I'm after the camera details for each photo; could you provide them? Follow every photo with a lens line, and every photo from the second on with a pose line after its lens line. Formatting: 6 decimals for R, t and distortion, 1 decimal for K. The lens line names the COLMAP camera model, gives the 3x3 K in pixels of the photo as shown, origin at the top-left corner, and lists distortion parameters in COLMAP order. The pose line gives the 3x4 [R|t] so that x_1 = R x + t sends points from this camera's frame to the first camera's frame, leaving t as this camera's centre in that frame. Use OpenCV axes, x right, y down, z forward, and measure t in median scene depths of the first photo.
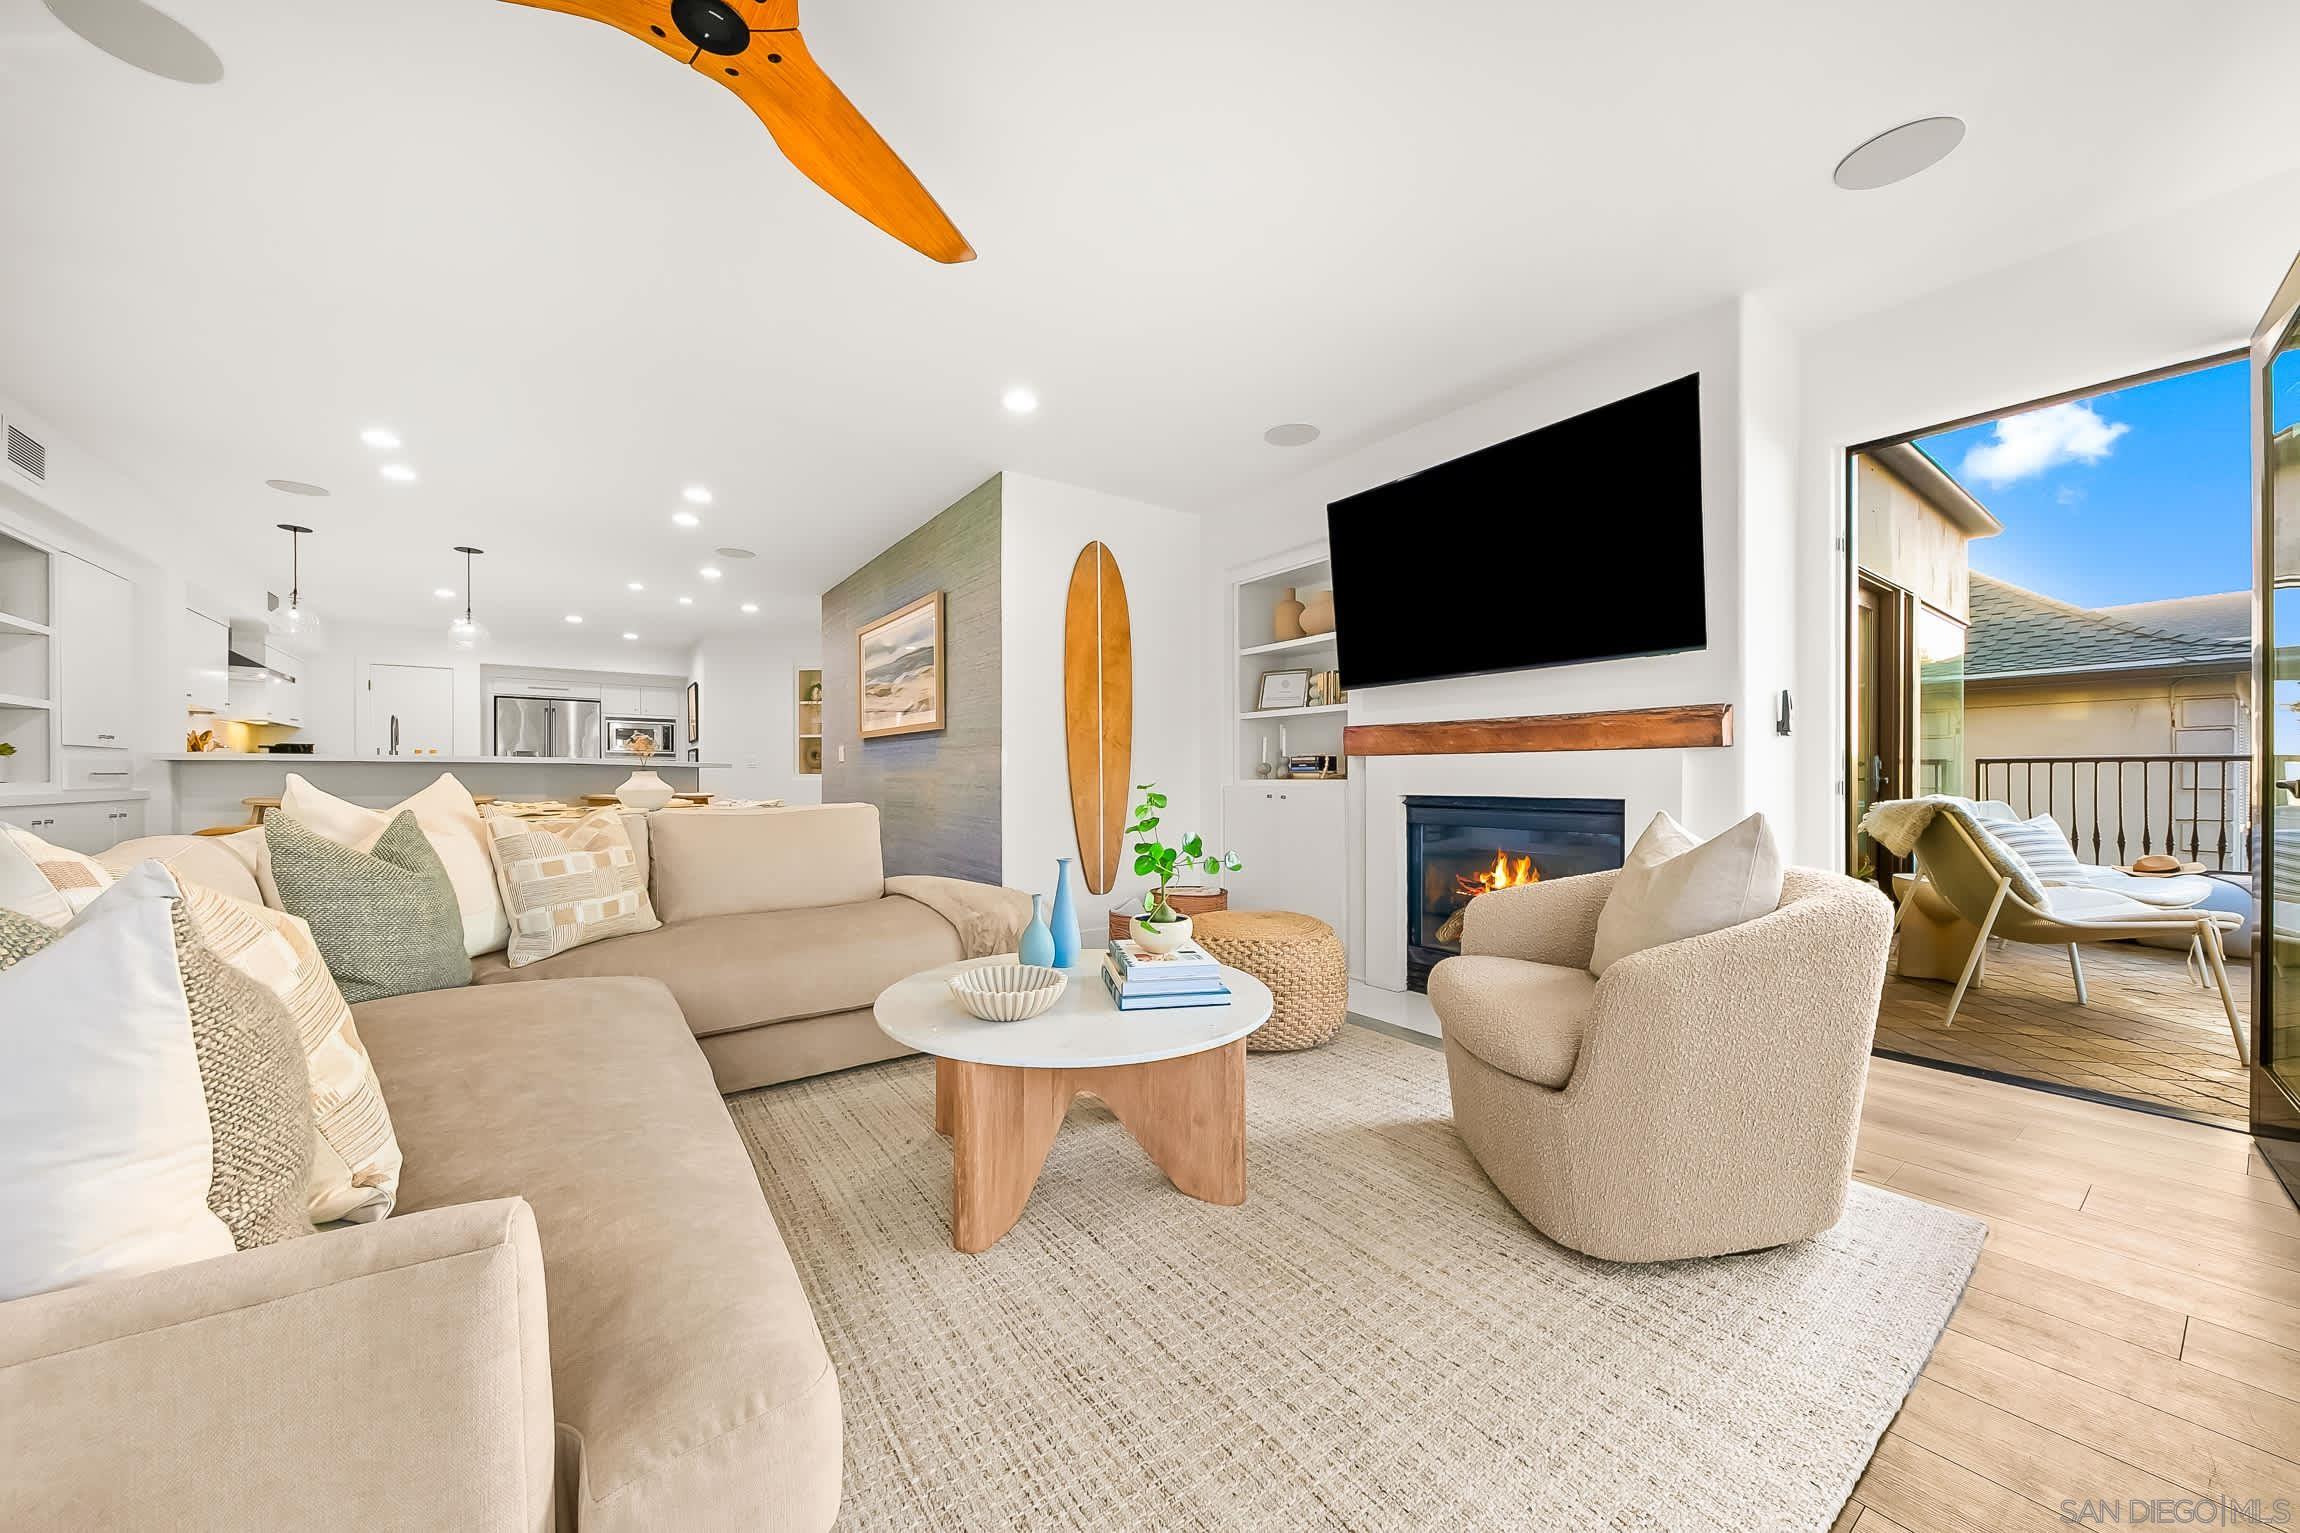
lens RADIAL K [[867.3, 0, 1134.0], [0, 867.3, 762.7], [0, 0, 1]] dist [0.000885, -0.001055]
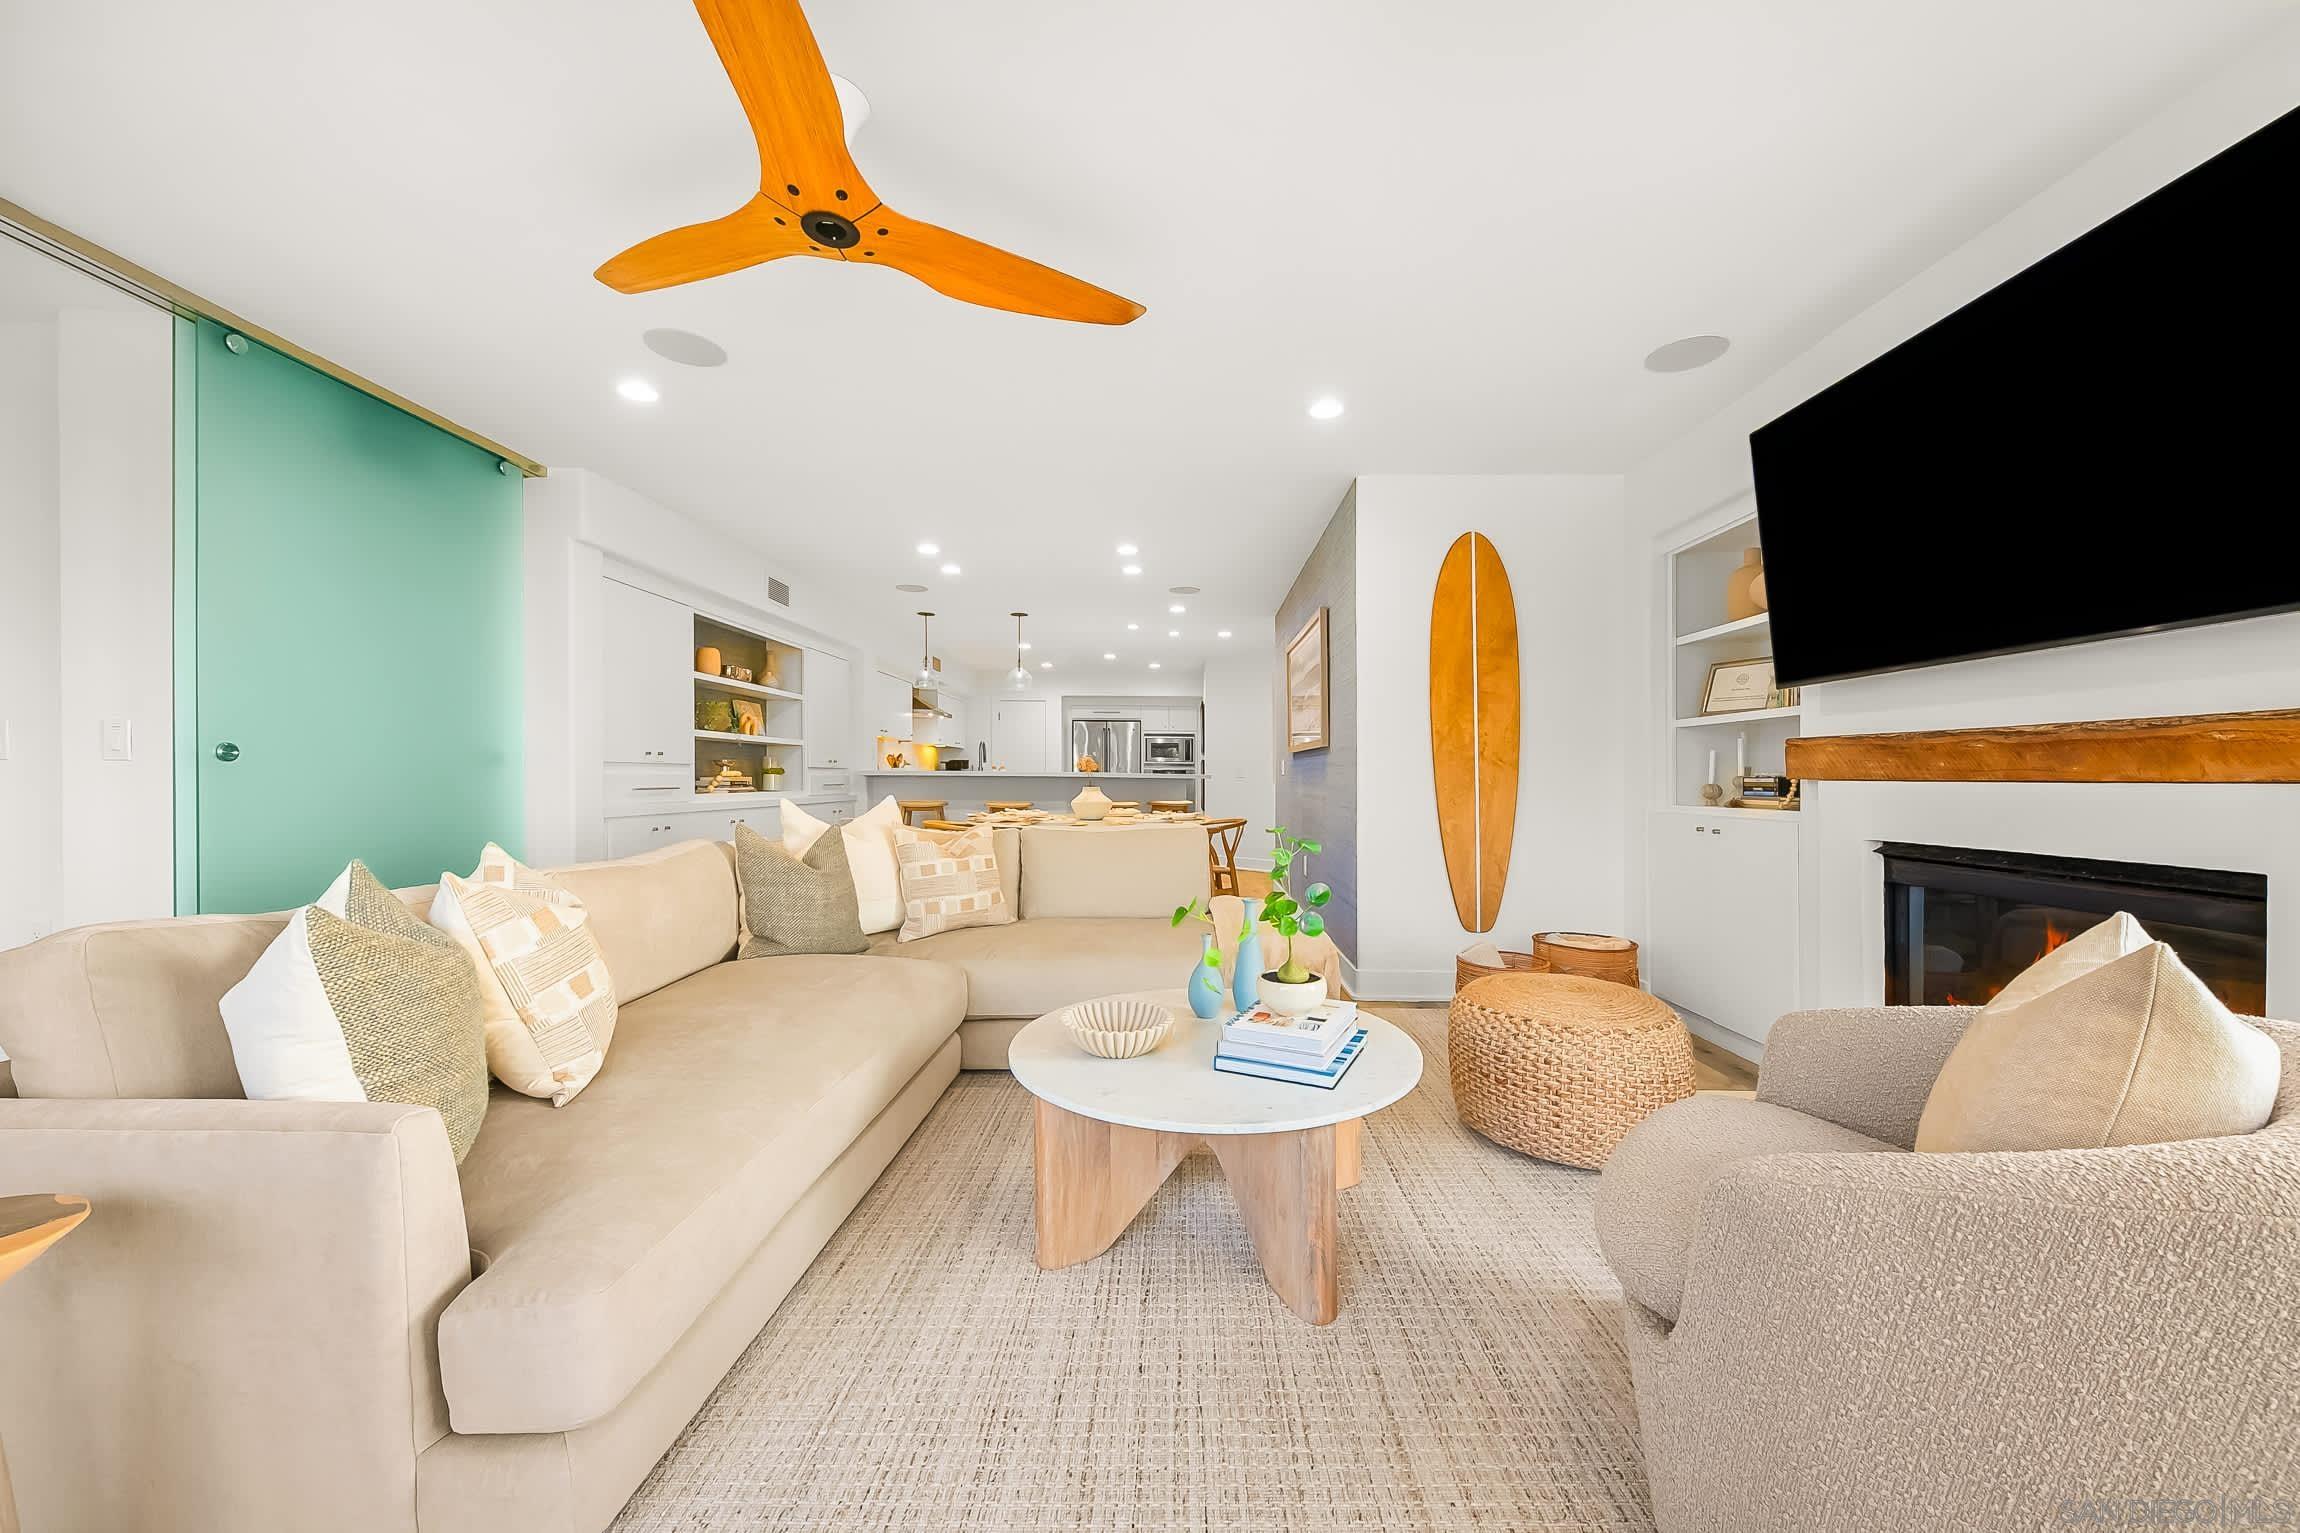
lens RADIAL K [[867.3, 0, 1137.2], [0, 867.3, 761.3], [0, 0, 1]] dist [0.000885, -0.001055]
pose [[0.789981, -0.007422, -0.613086, 0.265461], [0.006627, 0.999972, -0.003567, -0.024783], [0.613095, -0.001245, 0.790008, 0.108946]]
